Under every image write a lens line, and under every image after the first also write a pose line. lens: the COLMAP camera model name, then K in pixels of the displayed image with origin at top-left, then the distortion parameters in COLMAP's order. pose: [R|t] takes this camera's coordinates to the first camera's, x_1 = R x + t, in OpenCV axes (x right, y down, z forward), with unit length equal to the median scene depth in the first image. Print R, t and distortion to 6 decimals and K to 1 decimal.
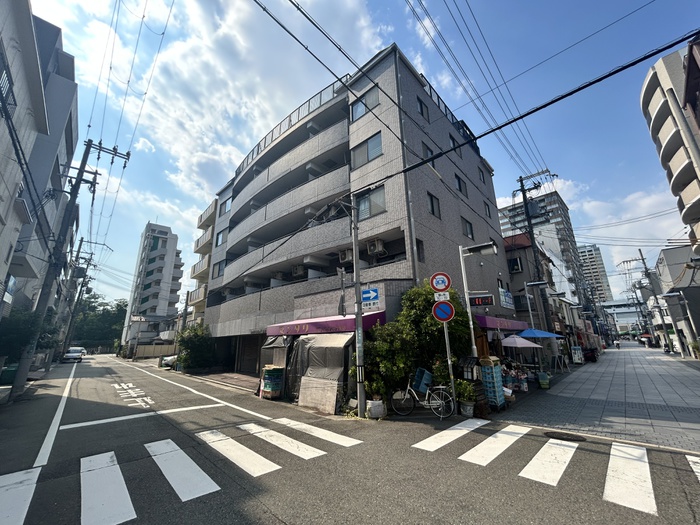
lens RADIAL K [[283.1, 0, 350.0], [0, 283.1, 261.8], [0, 0, 1]] dist [0.003410, -0.001121]
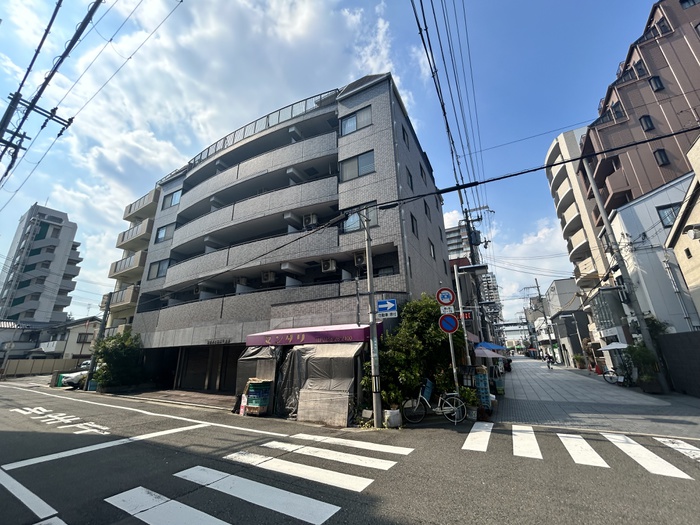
lens RADIAL K [[283.1, 0, 347.5], [0, 283.1, 262.3], [0, 0, 1]] dist [0.003410, -0.001121]
pose [[0.964414, 0.081796, 0.251427, -0.192317], [-0.070976, 0.996131, -0.051824, 0.013244], [-0.254693, 0.032135, 0.966488, 0.020173]]
